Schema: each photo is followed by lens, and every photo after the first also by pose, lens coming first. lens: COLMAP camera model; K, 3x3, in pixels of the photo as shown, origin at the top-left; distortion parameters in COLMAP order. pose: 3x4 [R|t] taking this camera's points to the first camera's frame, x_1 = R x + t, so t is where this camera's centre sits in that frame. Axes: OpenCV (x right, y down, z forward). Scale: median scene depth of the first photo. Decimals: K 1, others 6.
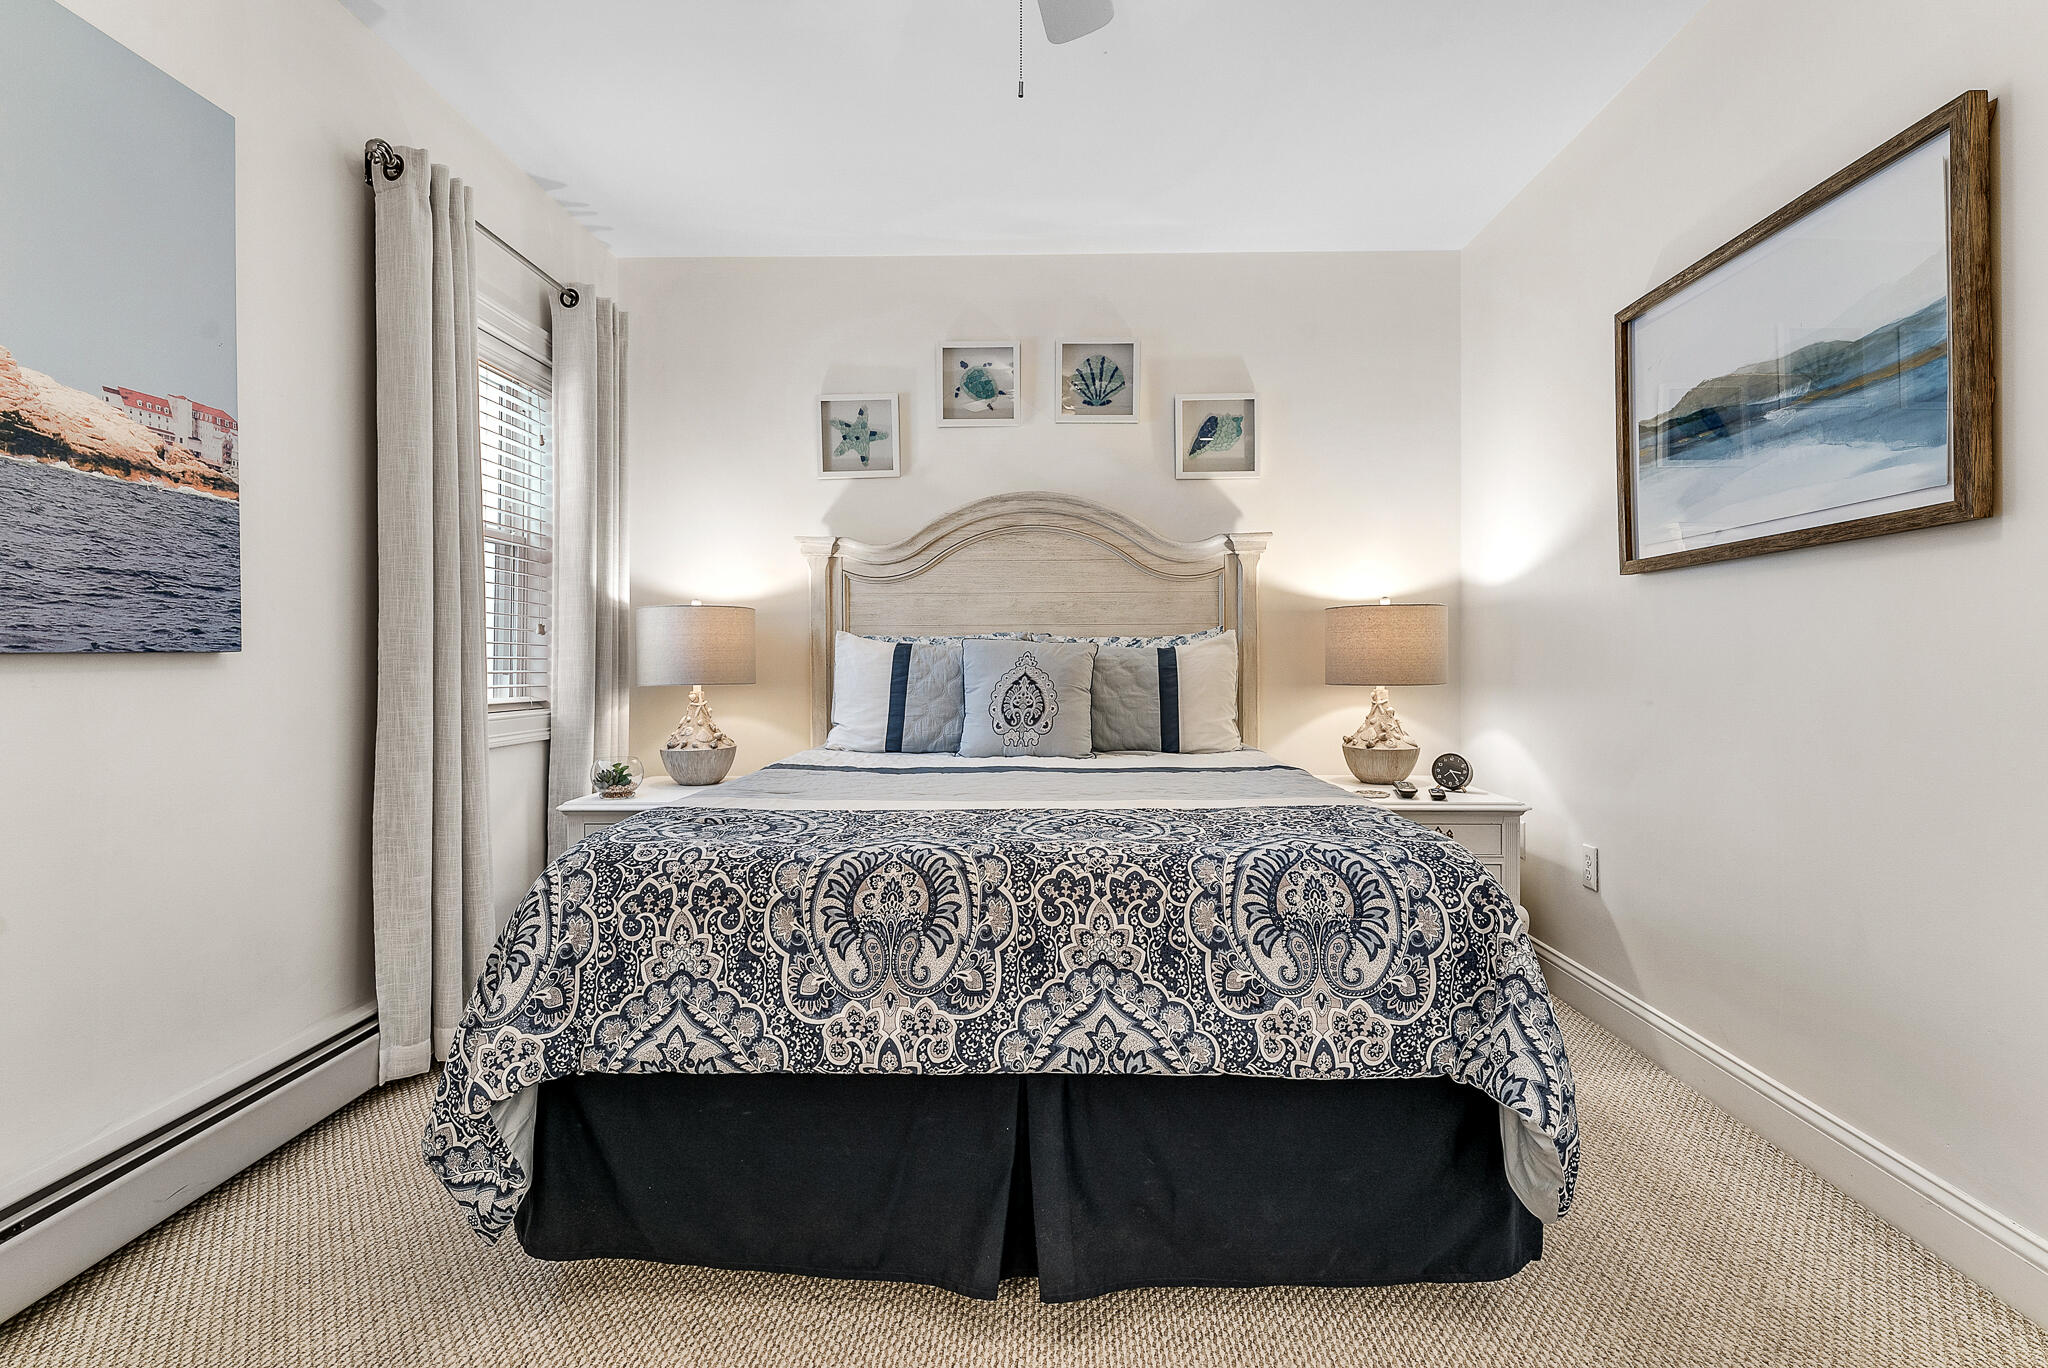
lens RADIAL K [[979.6, 0, 1023.5], [0, 979.6, 664.9], [0, 0, 1]] dist [-0.003270, 0.000349]
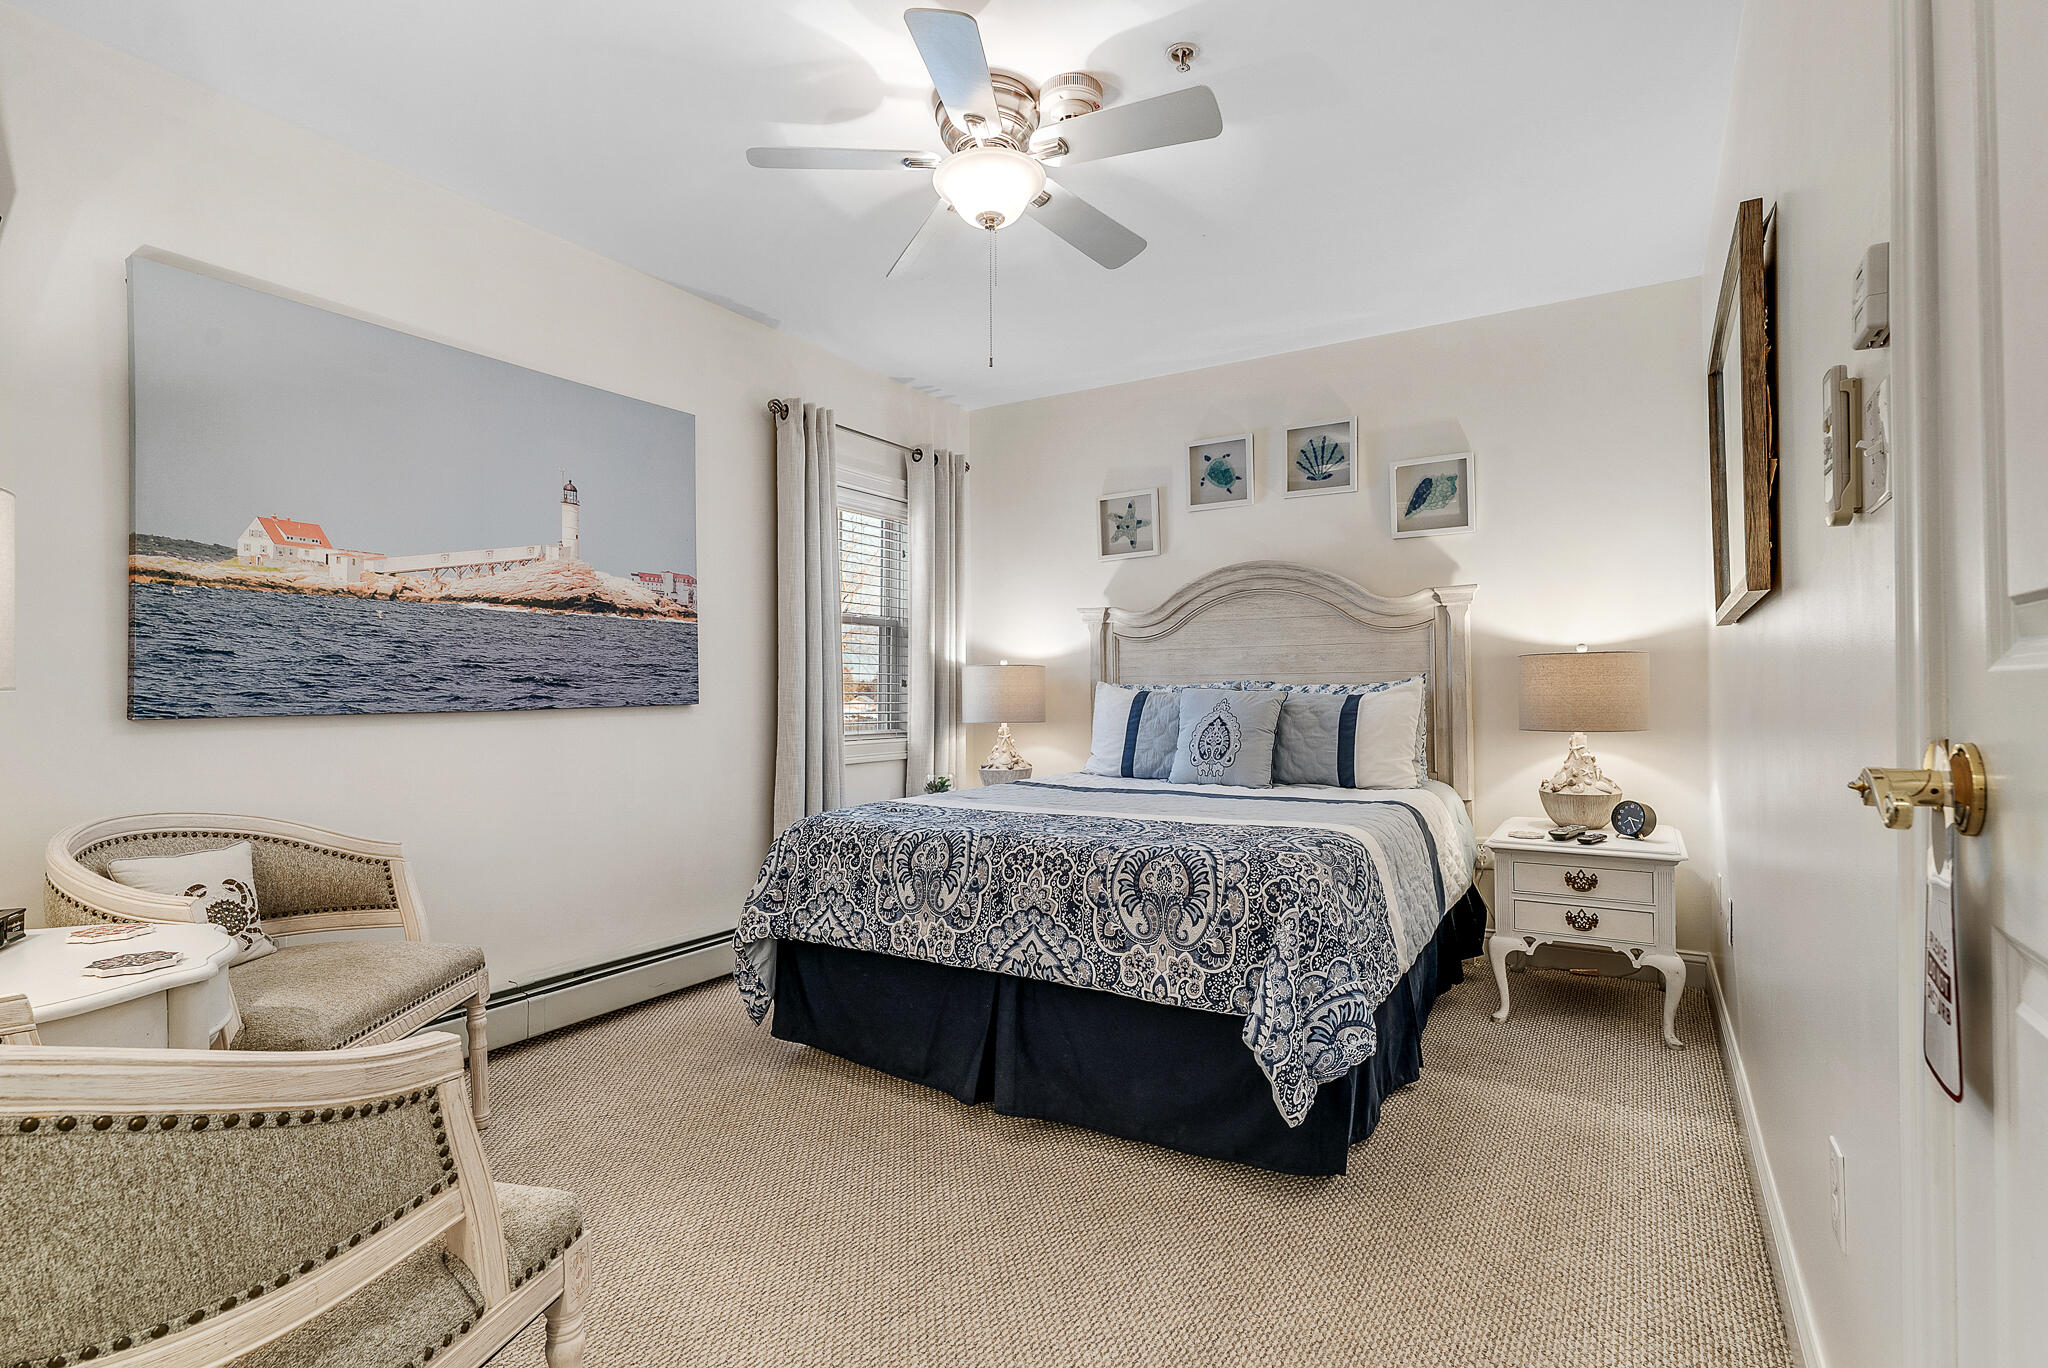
lens RADIAL K [[979.6, 0, 1026.9], [0, 979.6, 690.9], [0, 0, 1]] dist [-0.003270, 0.000349]
pose [[0.864725, -0.003796, -0.502231, 0.423043], [0.001071, 0.999983, -0.005714, -0.017482], [0.502245, 0.004403, 0.864714, -0.180604]]
